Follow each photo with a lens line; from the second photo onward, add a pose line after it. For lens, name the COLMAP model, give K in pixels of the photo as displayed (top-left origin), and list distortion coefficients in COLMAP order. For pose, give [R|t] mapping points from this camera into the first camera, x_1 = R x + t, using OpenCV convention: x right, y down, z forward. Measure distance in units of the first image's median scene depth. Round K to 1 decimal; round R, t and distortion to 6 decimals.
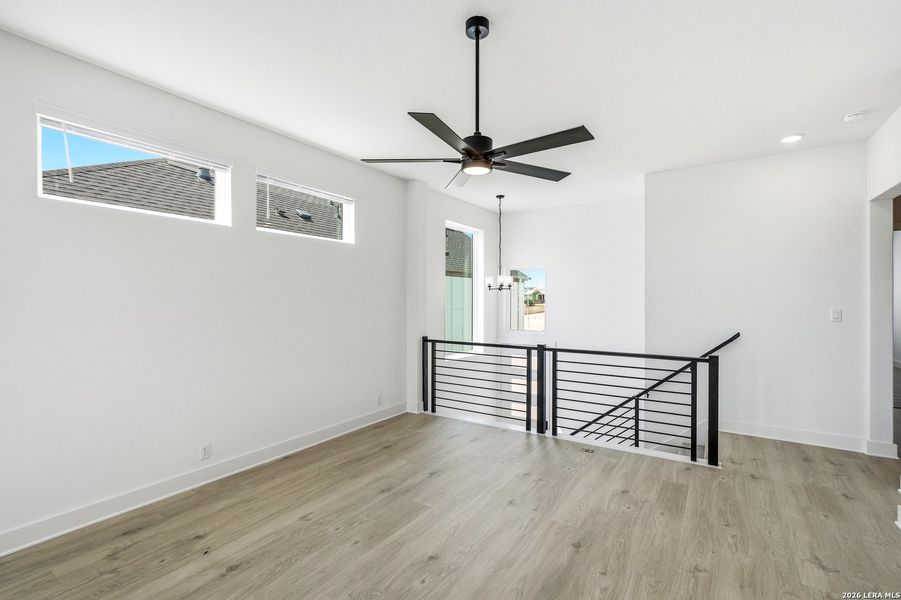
lens RADIAL K [[417.6, 0, 450.5], [0, 417.6, 300.0], [0, 0, 1]] dist [-0.003467, 0.000861]
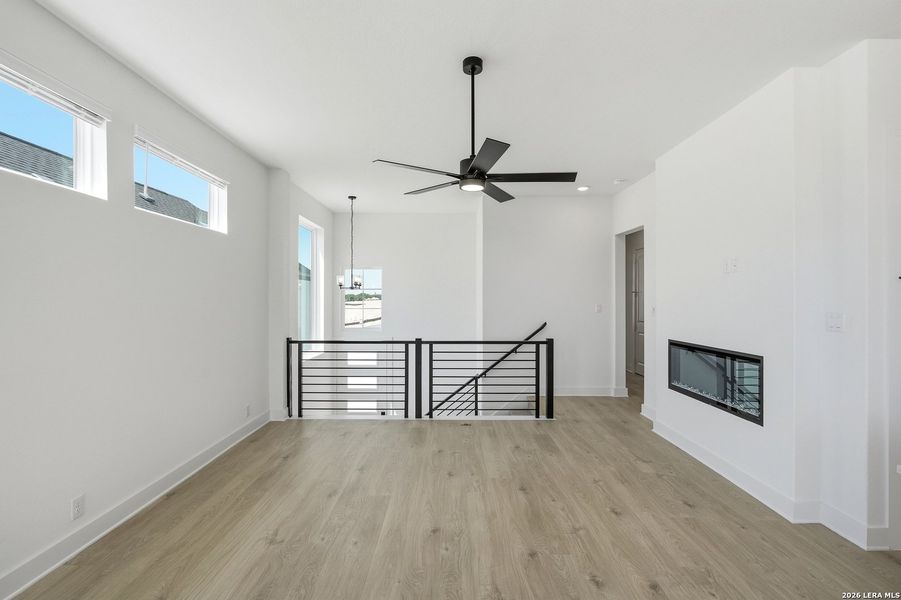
lens RADIAL K [[412.8, 0, 450.5], [0, 412.8, 300.0], [0, 0, 1]] dist [-0.000674, 0.000735]
pose [[0.836802, -0.002459, 0.547500, -0.381835], [0.001685, 0.999997, 0.001916, 0.002514], [-0.547503, -0.000681, 0.836804, 0.039147]]
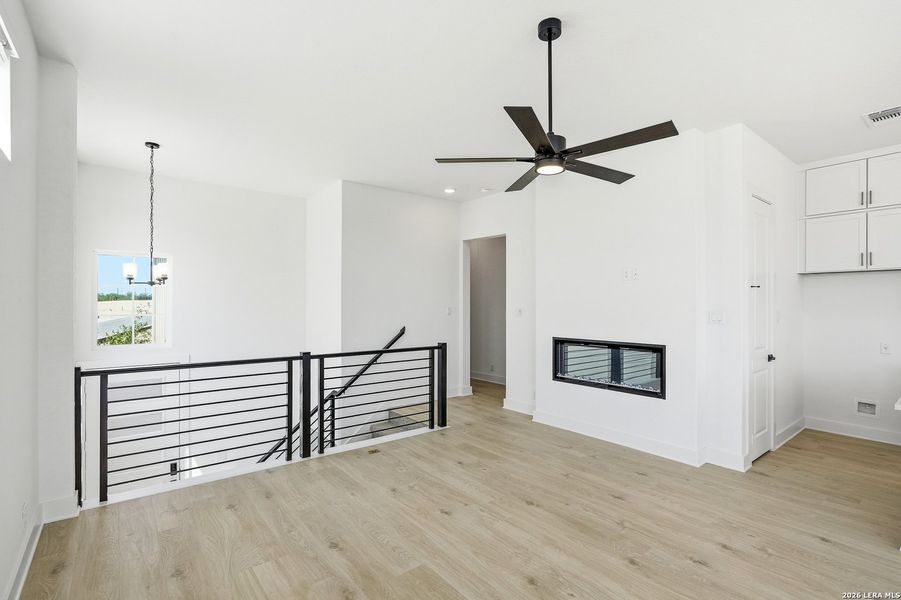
lens RADIAL K [[420.8, 0, 448.5], [0, 420.8, 305.3], [0, 0, 1]] dist [-0.001256, 0.000214]
pose [[0.315426, -0.001506, 0.948949, -0.605010], [0.000945, 0.999999, 0.001273, 0.013217], [-0.948950, 0.000495, 0.315427, 0.557132]]
